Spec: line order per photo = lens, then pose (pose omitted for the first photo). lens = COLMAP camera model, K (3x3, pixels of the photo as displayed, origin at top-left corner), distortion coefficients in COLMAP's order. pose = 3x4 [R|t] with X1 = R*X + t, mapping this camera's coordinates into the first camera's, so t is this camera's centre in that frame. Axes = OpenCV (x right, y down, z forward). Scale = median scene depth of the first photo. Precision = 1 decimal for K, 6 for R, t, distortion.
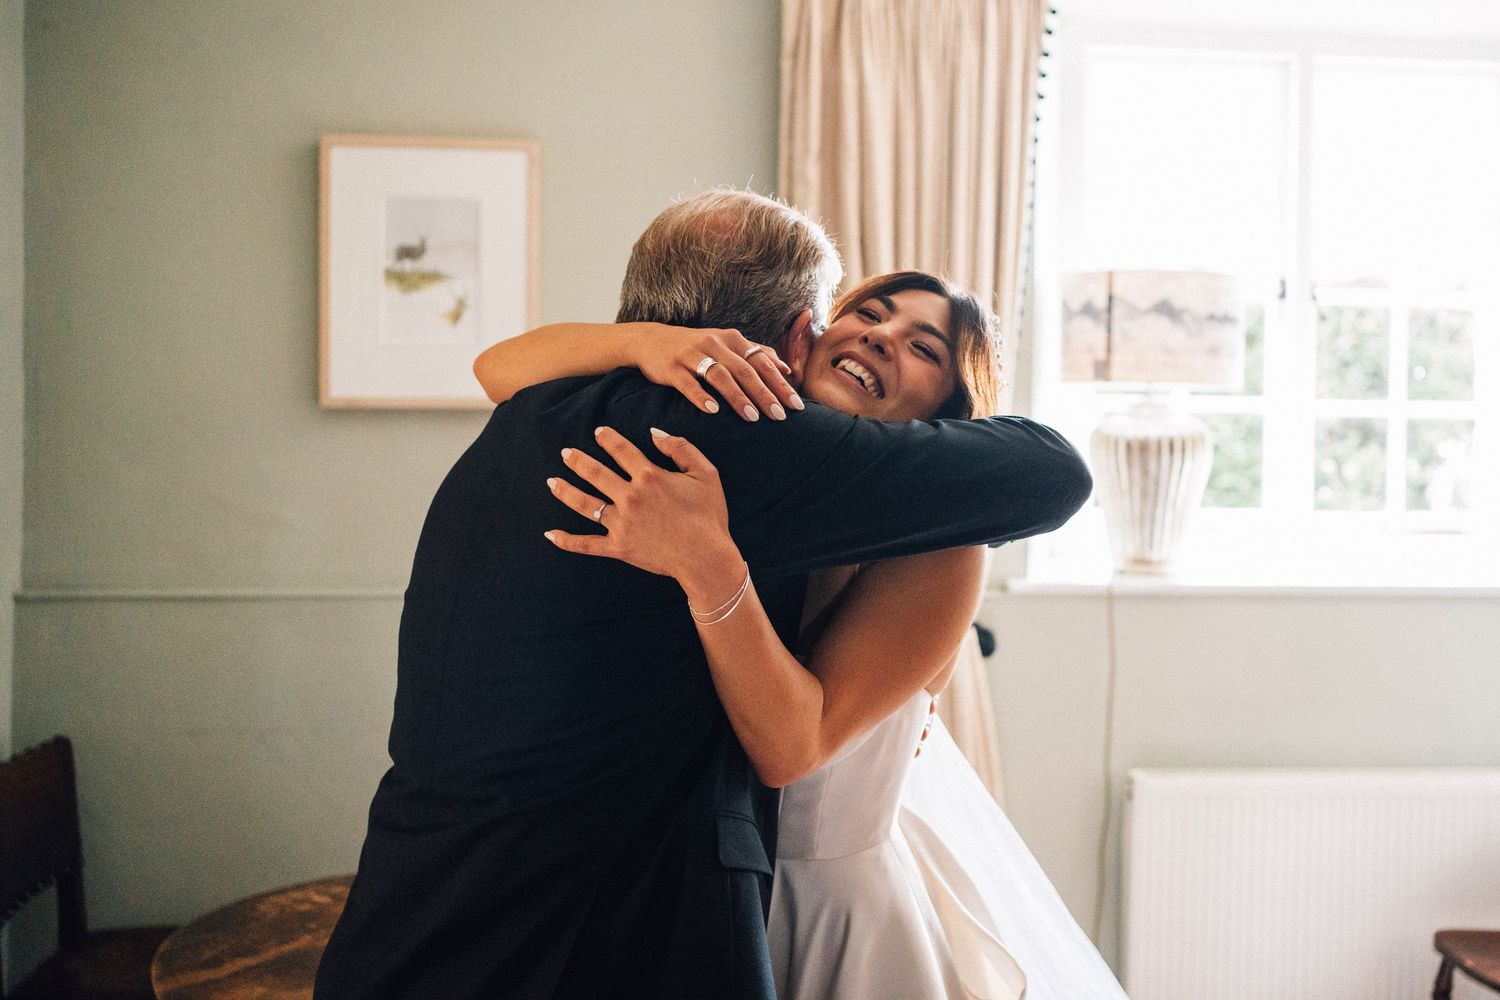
lens RADIAL K [[1695.0, 0, 827.2], [0, 1695.0, 413.6], [0, 0, 1]] dist [0.008370, 0.076336]
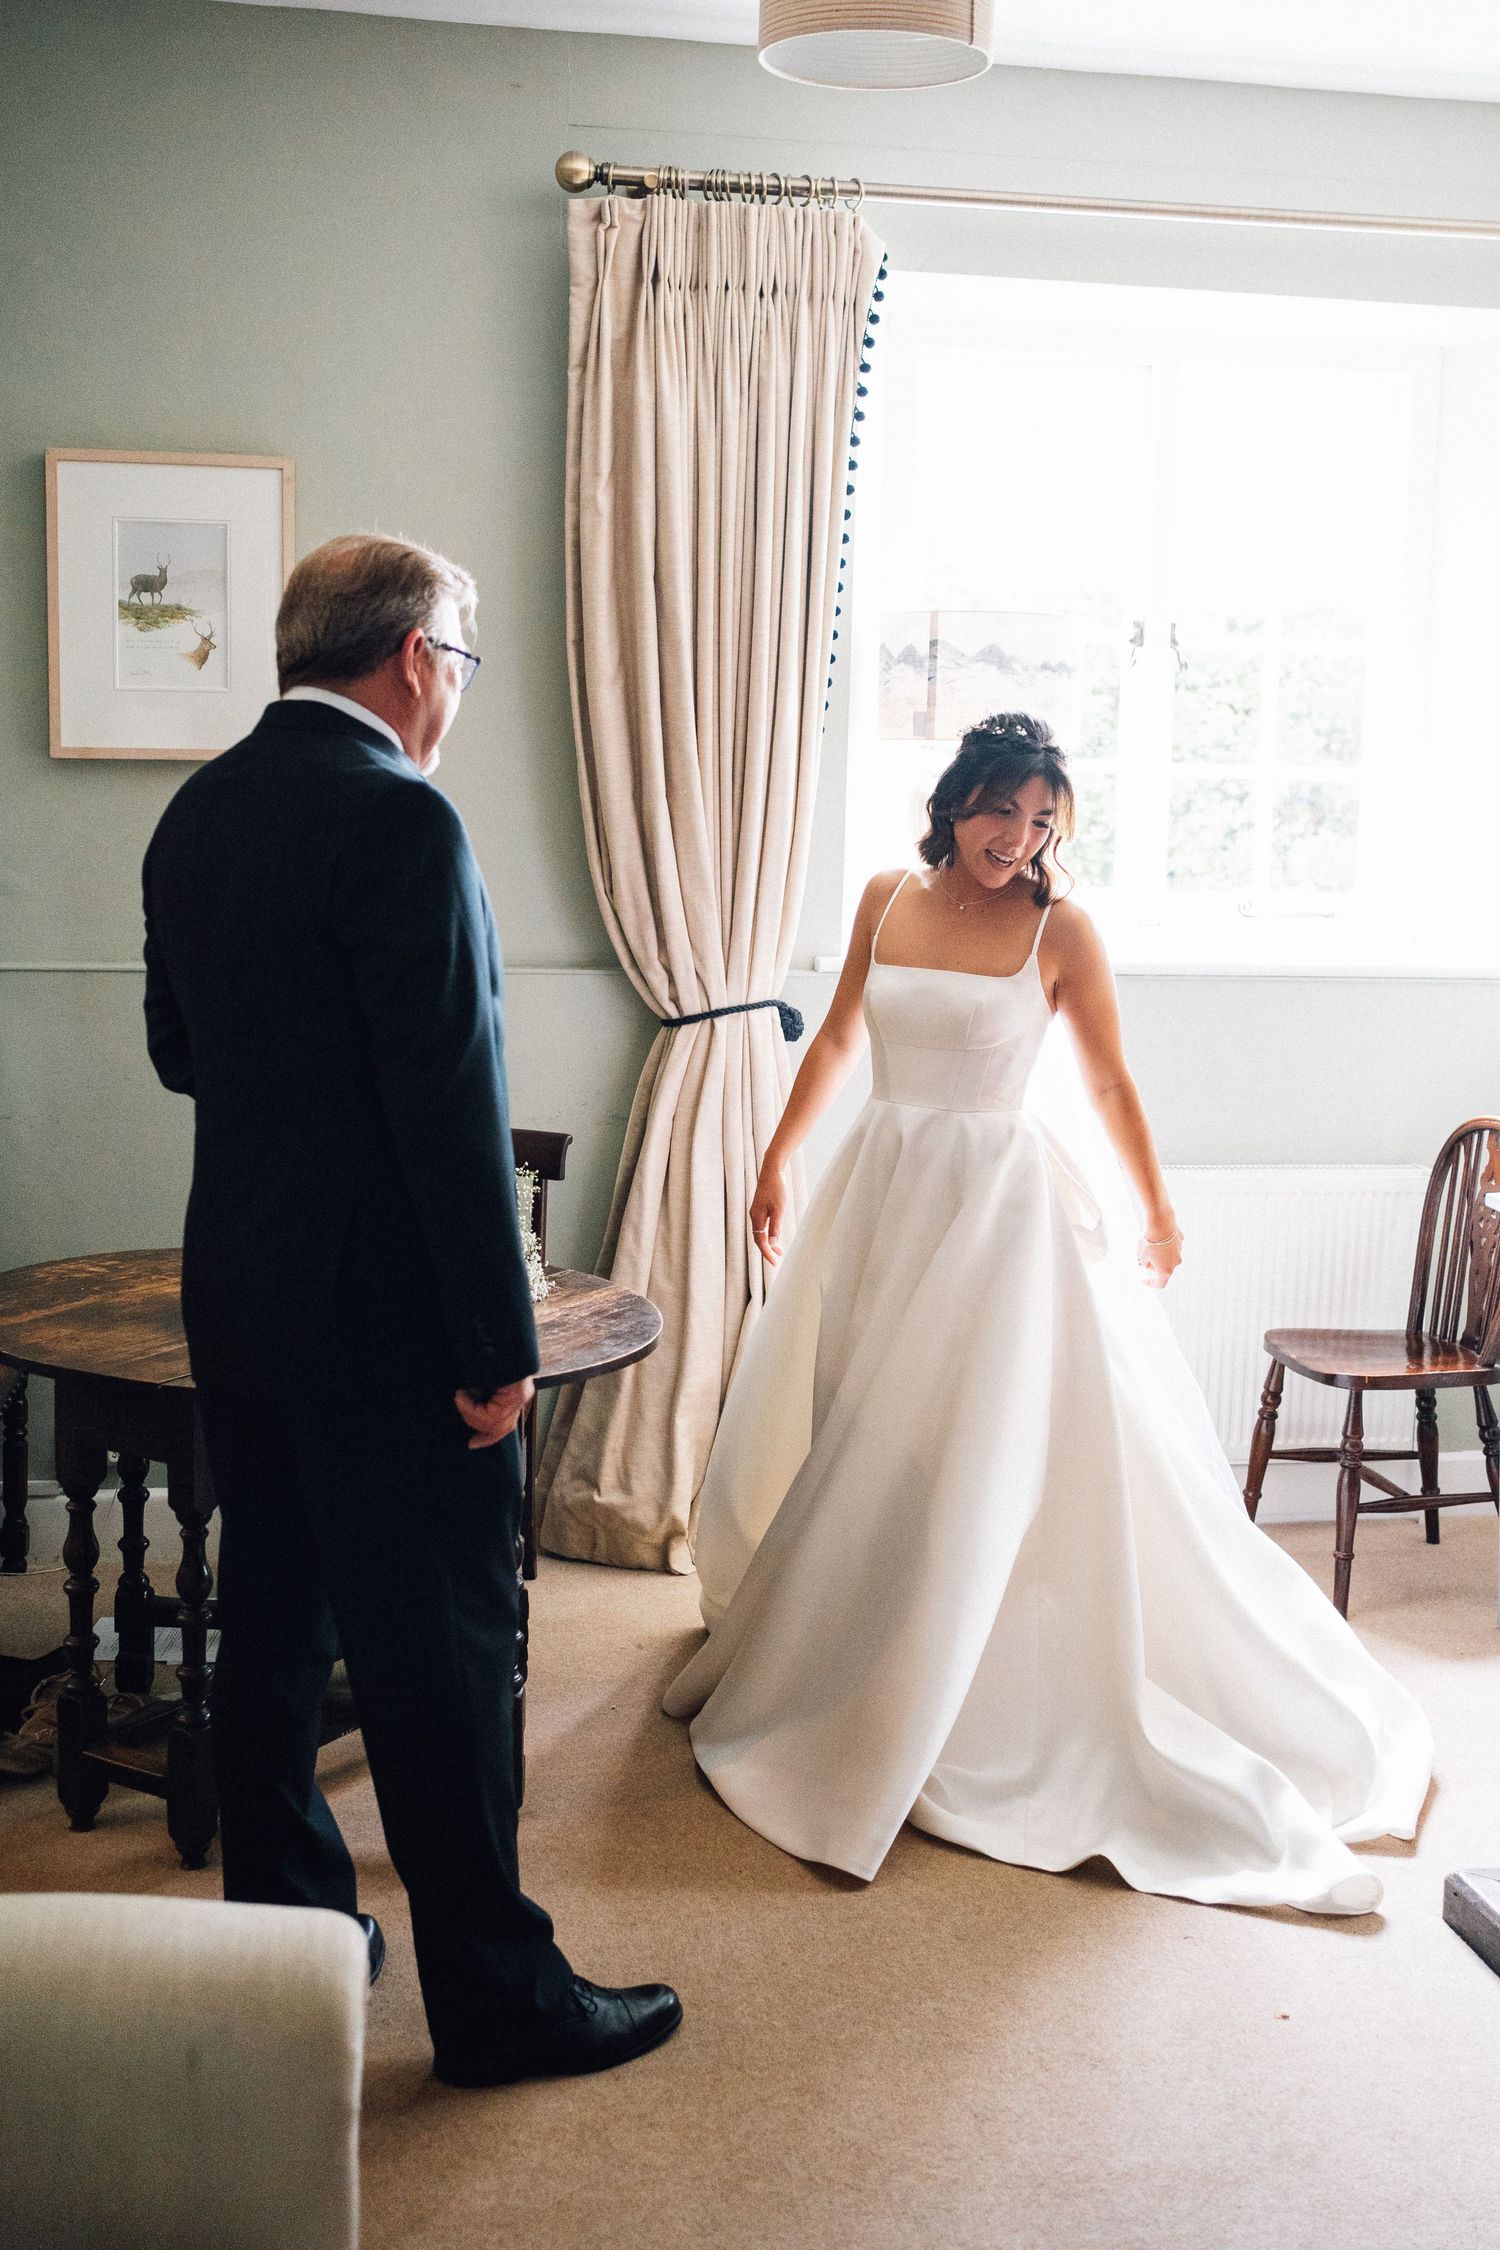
lens RADIAL K [[2735.6, 0, 747.1], [0, 2735.6, 1051.8], [0, 0, 1]] dist [0.002834, 0.098439]
pose [[0.998022, 0.000968, 0.062855, -0.022865], [-0.006819, 0.995648, 0.092949, 0.013480], [-0.062492, -0.093194, 0.993685, -0.464602]]
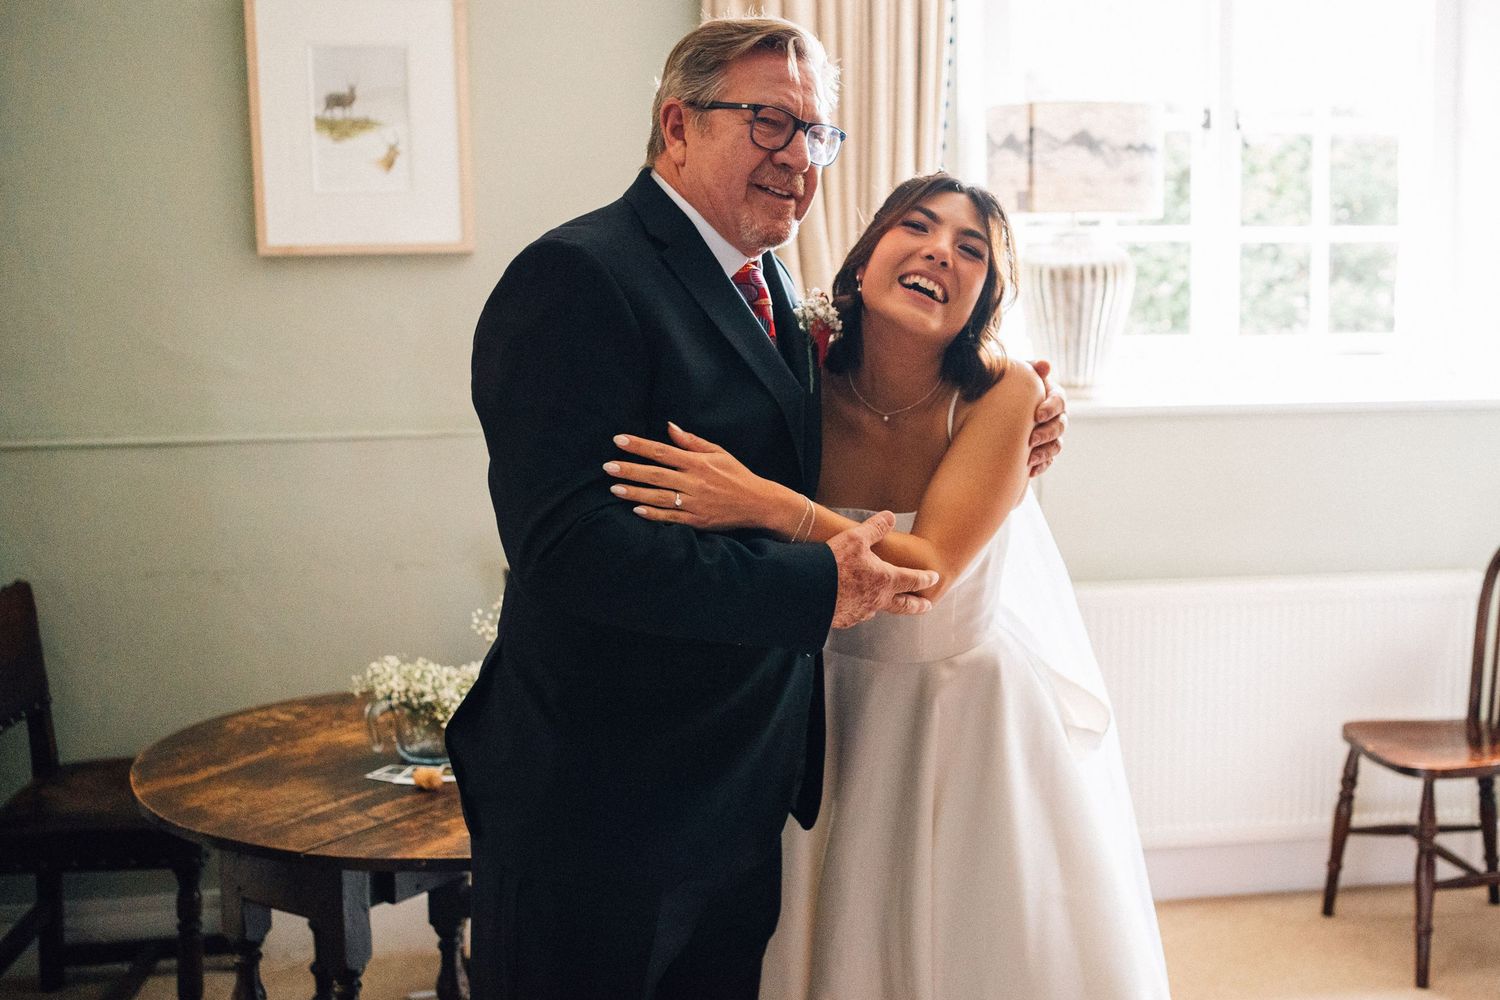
lens RADIAL K [[1823.8, 0, 872.9], [0, 1823.8, 412.8], [0, 0, 1]] dist [0.002834, 0.098439]
pose [[0.999010, -0.028351, 0.034284, 0.029517], [0.025603, 0.996618, 0.078089, 0.013998], [-0.036382, -0.077134, 0.996357, -0.112850]]
